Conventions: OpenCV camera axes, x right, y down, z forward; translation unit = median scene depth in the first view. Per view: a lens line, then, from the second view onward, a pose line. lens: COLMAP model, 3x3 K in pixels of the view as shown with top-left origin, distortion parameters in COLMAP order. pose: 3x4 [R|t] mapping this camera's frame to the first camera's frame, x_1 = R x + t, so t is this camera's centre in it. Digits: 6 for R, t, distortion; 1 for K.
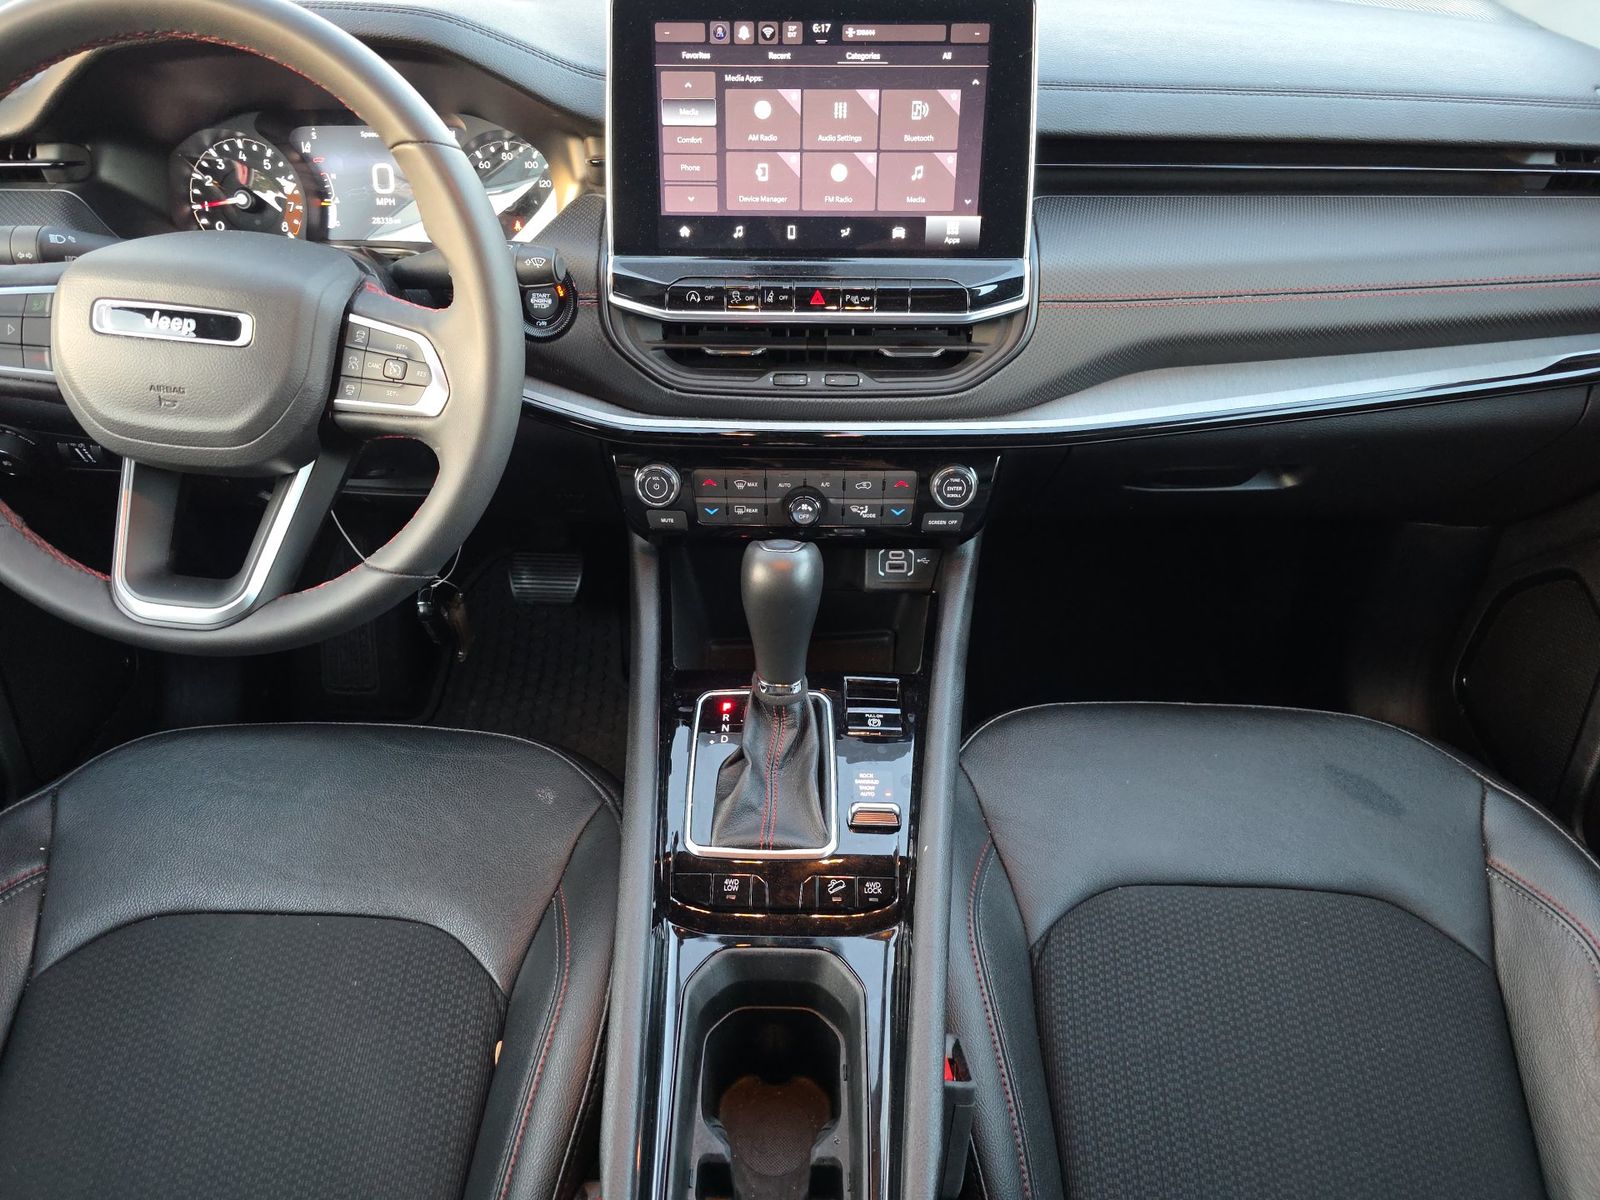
lens RADIAL K [[1099.4, 0, 836.3], [0, 1099.4, 660.4], [0, 0, 1]] dist [0.060585, -0.054257]
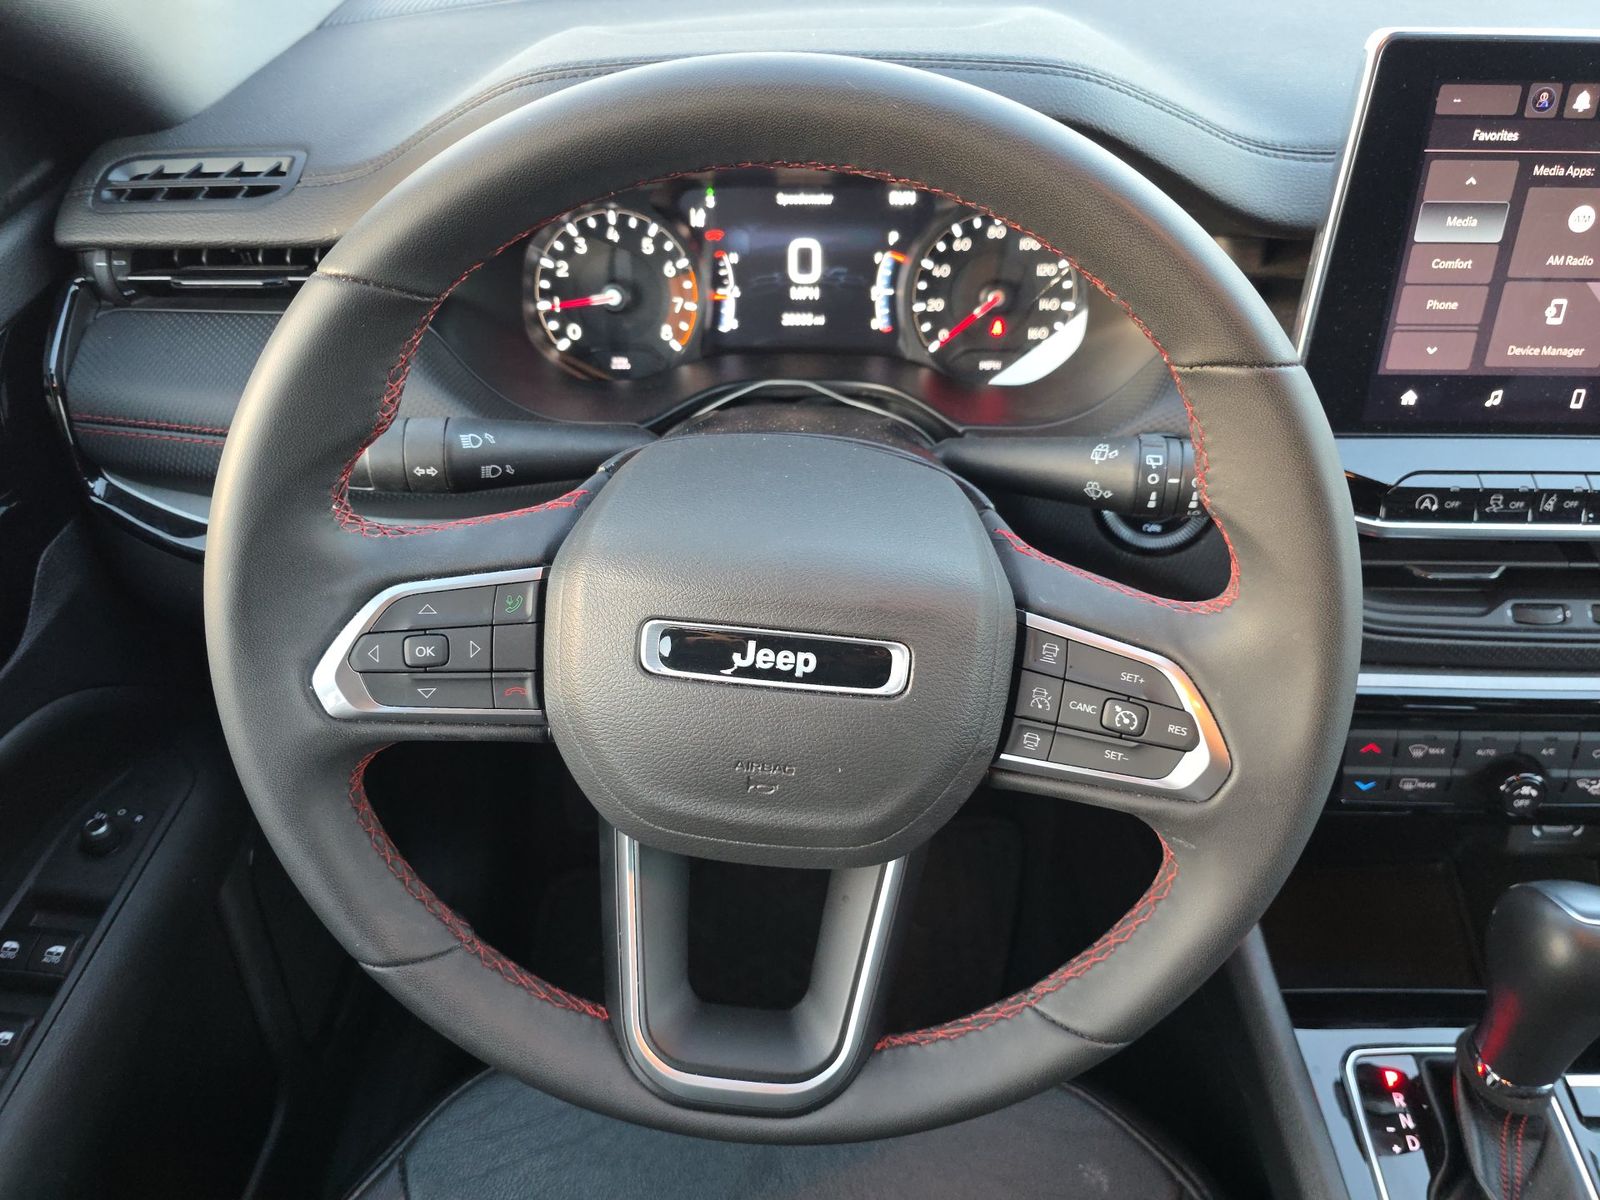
lens RADIAL K [[1089.8, 0, 794.7], [0, 1089.8, 604.0], [0, 0, 1]] dist [0.018167, -0.019712]
pose [[0.999988, -0.004948, 0.000262, -0.495333], [0.004923, 0.998111, 0.061239, -0.310031], [-0.000565, -0.061237, 0.998123, 0.363659]]
